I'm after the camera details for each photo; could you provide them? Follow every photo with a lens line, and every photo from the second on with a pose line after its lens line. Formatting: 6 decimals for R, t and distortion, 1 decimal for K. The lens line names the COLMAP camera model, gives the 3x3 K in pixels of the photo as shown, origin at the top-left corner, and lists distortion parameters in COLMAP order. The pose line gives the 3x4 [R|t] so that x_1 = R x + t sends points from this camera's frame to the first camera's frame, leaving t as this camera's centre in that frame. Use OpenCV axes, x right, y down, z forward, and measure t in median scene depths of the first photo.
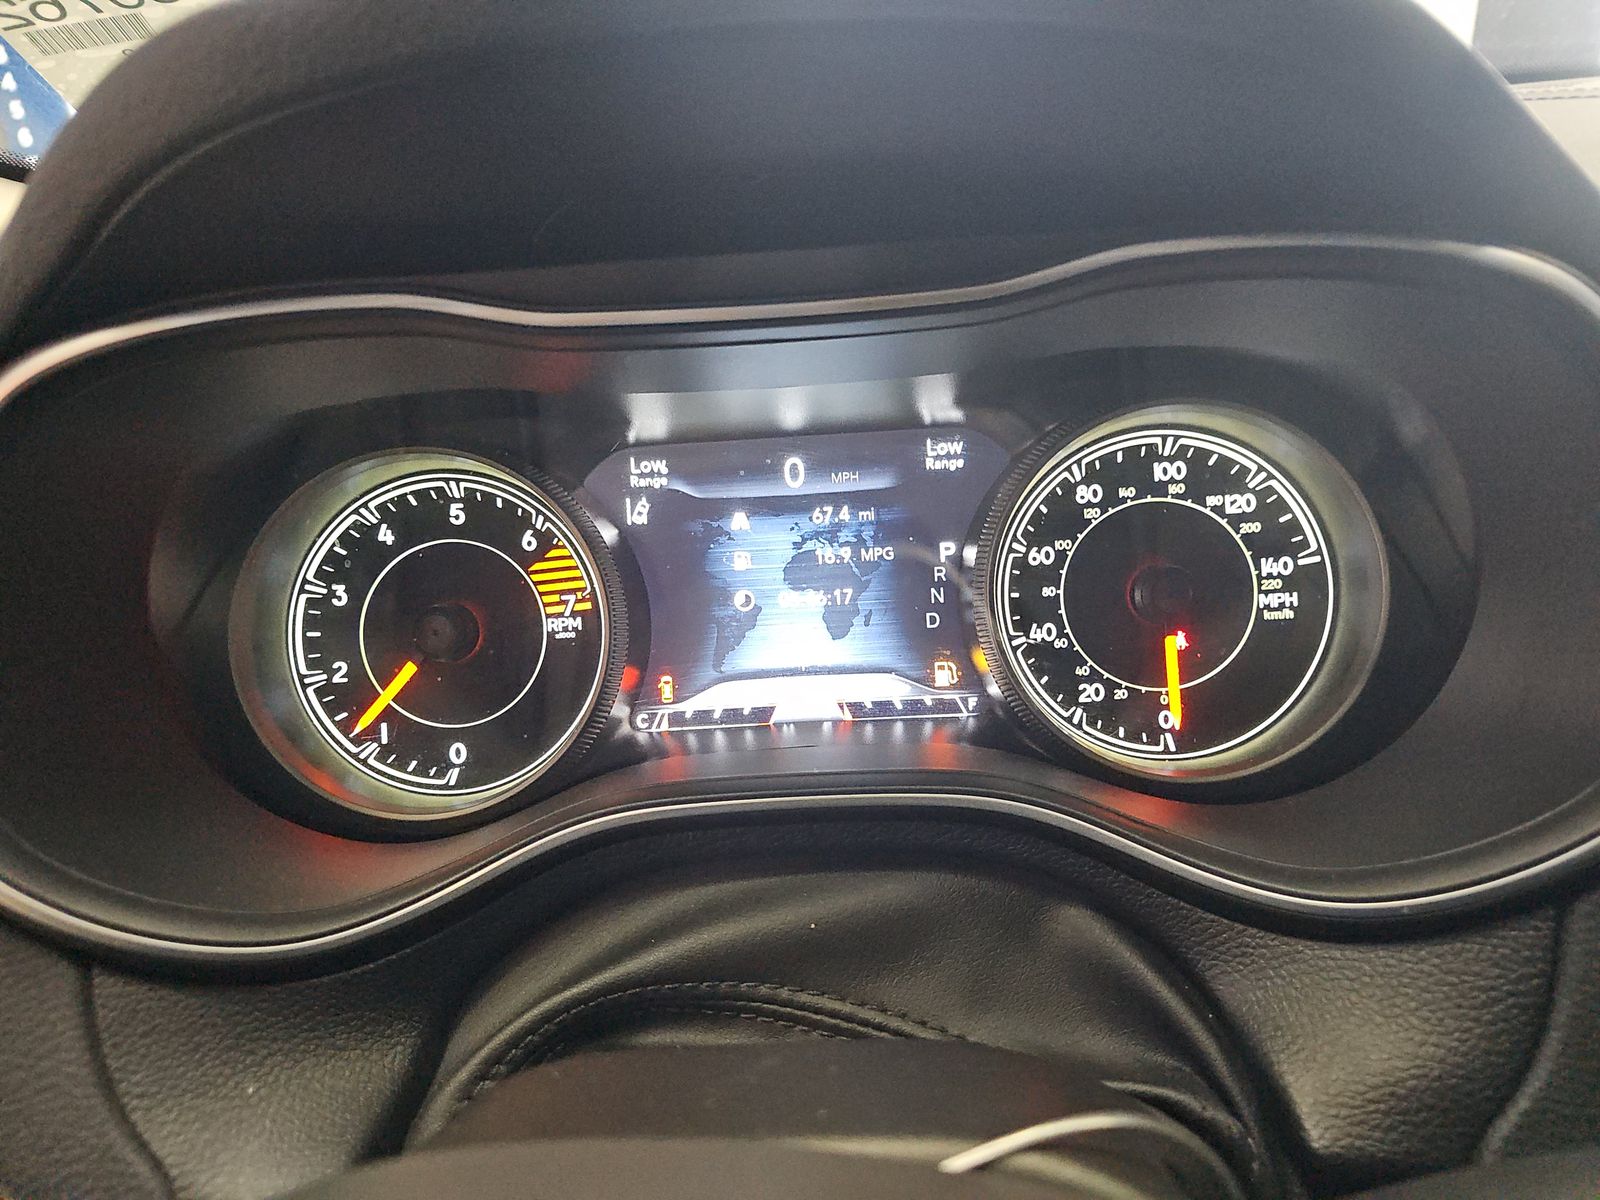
lens RADIAL K [[1059.0, 0, 803.4], [0, 1059.0, 627.0], [0, 0, 1]] dist [0.028910, -0.044965]
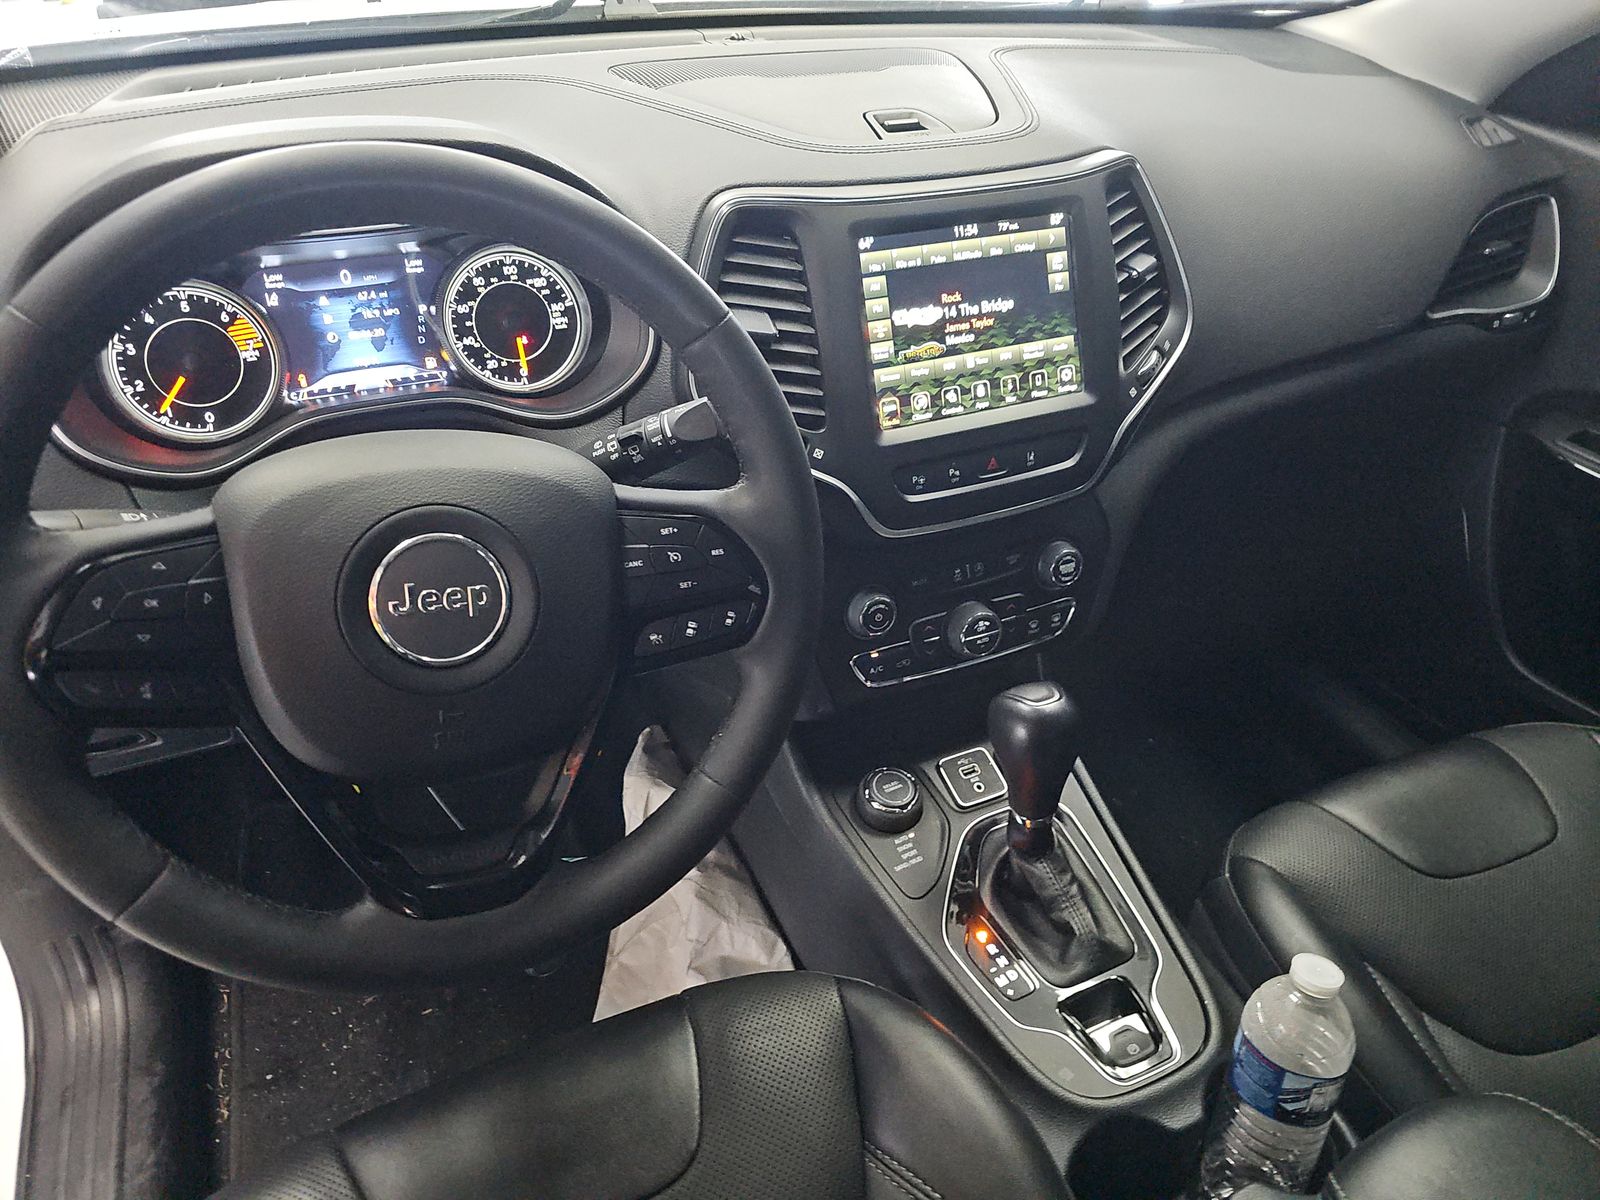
lens RADIAL K [[1059.0, 0, 788.3], [0, 1059.0, 593.0], [0, 0, 1]] dist [0.028910, -0.044965]
pose [[0.903759, -0.172387, 0.391794, -0.165826], [0.088104, 0.970635, 0.223843, 0.084452], [-0.418876, -0.167782, 0.892408, -1.567004]]
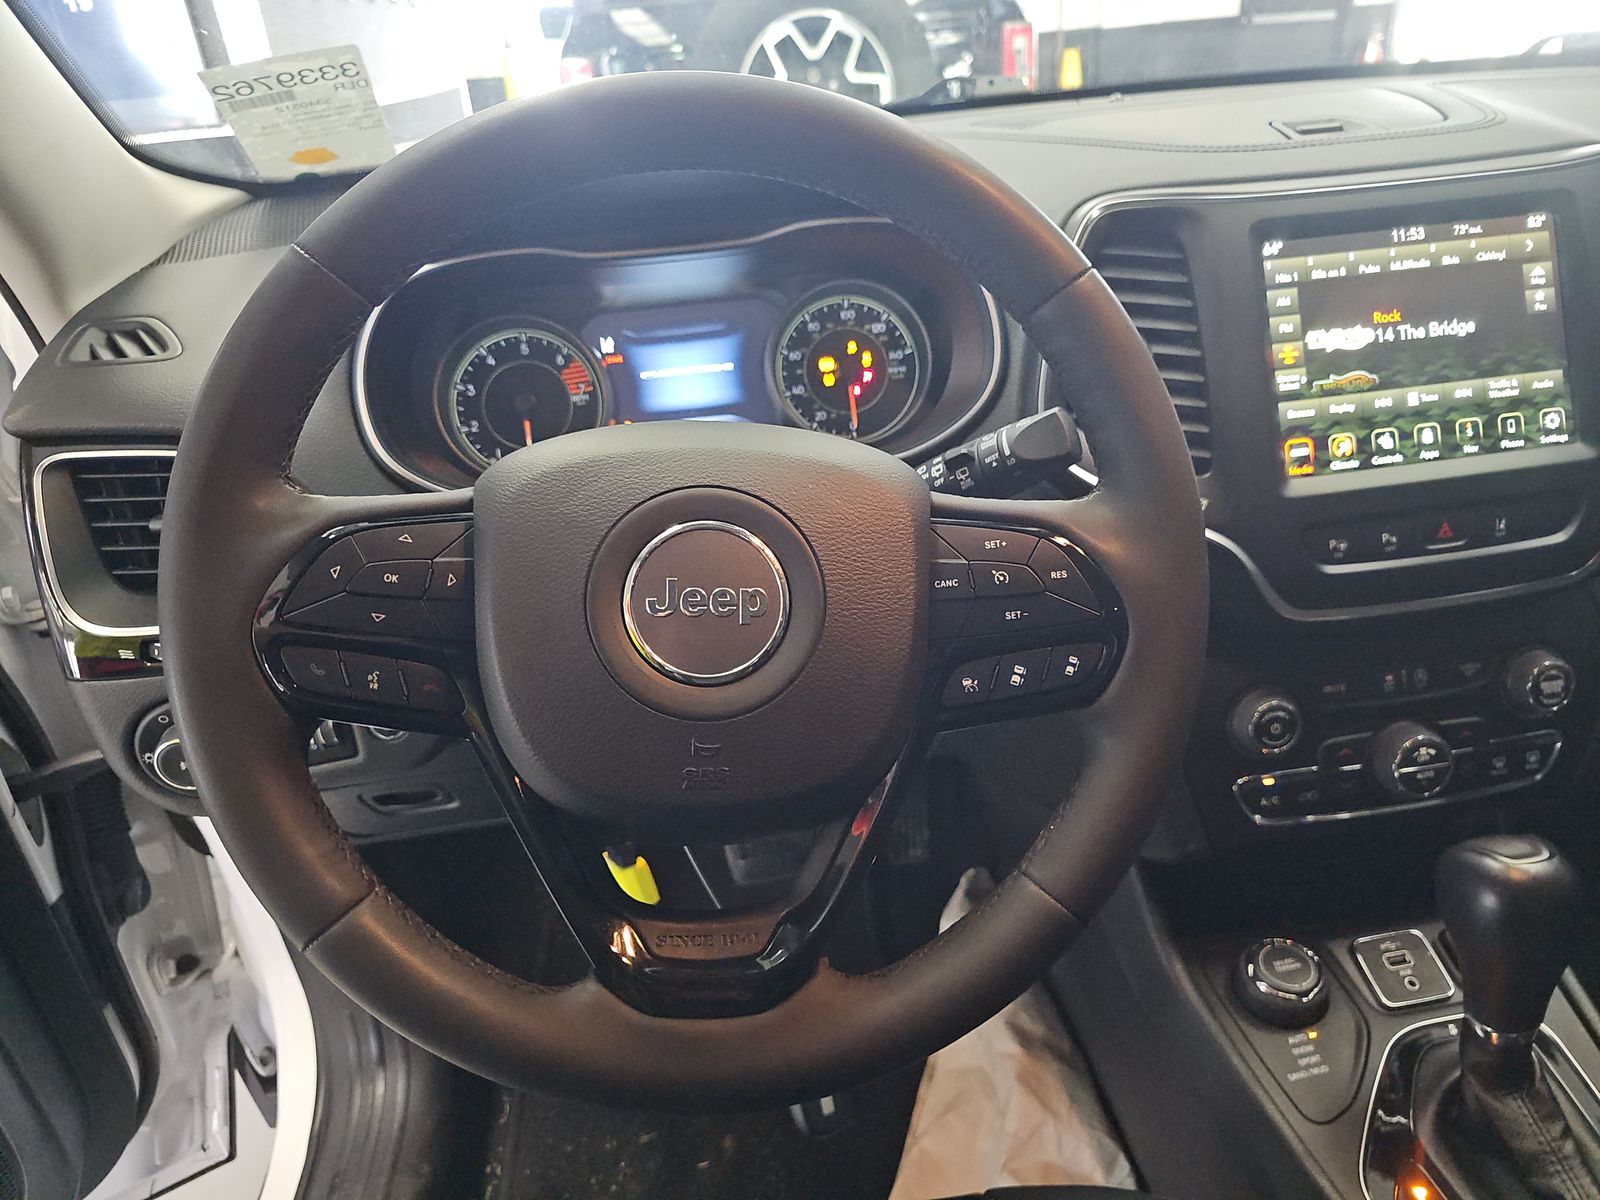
lens RADIAL K [[1059.0, 0, 818.5], [0, 1059.0, 606.7], [0, 0, 1]] dist [0.028910, -0.044965]
pose [[0.989714, -0.072813, 0.123145, -0.041294], [0.067293, 0.996558, 0.048412, 0.350624], [-0.126246, -0.039628, 0.991207, -1.229712]]
